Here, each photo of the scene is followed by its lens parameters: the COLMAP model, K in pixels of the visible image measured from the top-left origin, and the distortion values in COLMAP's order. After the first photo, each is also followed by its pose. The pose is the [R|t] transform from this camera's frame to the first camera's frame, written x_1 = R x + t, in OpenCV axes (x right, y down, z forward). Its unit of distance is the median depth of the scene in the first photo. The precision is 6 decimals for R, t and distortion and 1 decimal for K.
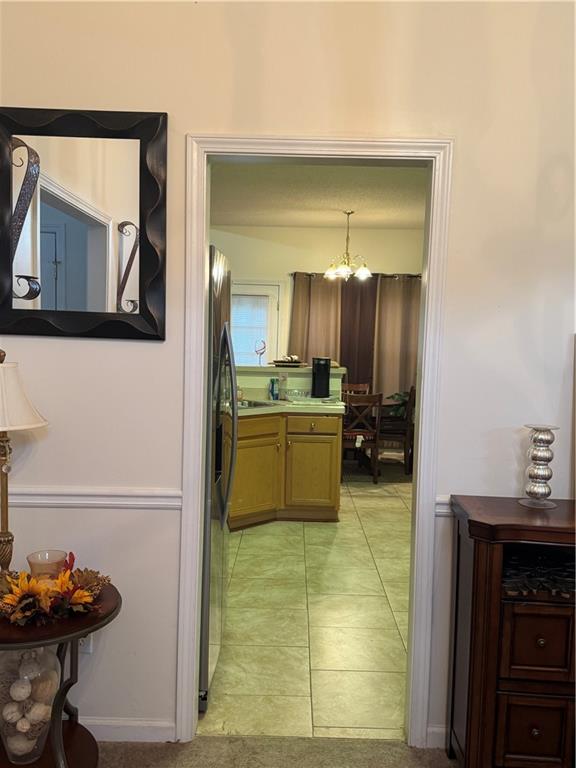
lens RADIAL K [[680.8, 0, 288.0], [0, 680.8, 384.0], [0, 0, 1]] dist [0.001856, 0.000283]
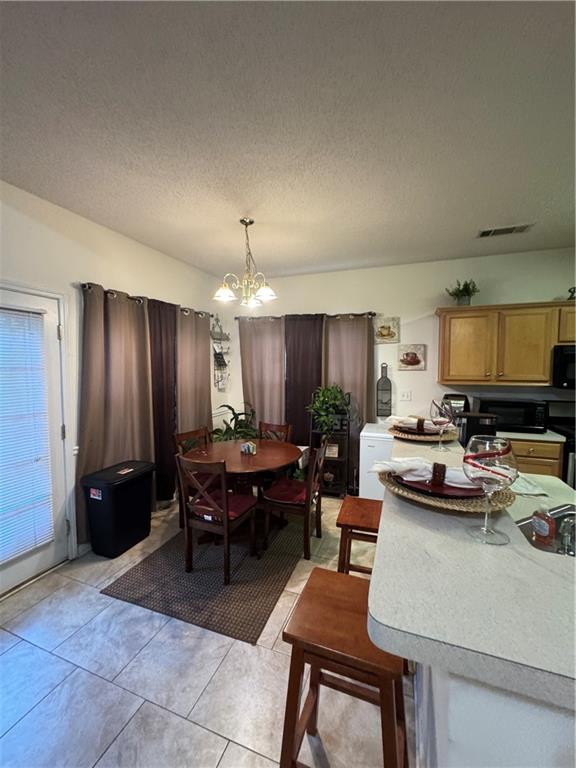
lens RADIAL K [[314.2, 0, 288.0], [0, 314.2, 384.0], [0, 0, 1]] dist [-0.001079, -0.000225]
pose [[0.339669, -0.079943, 0.937141, -0.217608], [0.071566, 0.995689, 0.058998, -0.070455], [-0.937818, 0.047027, 0.343926, 0.716467]]
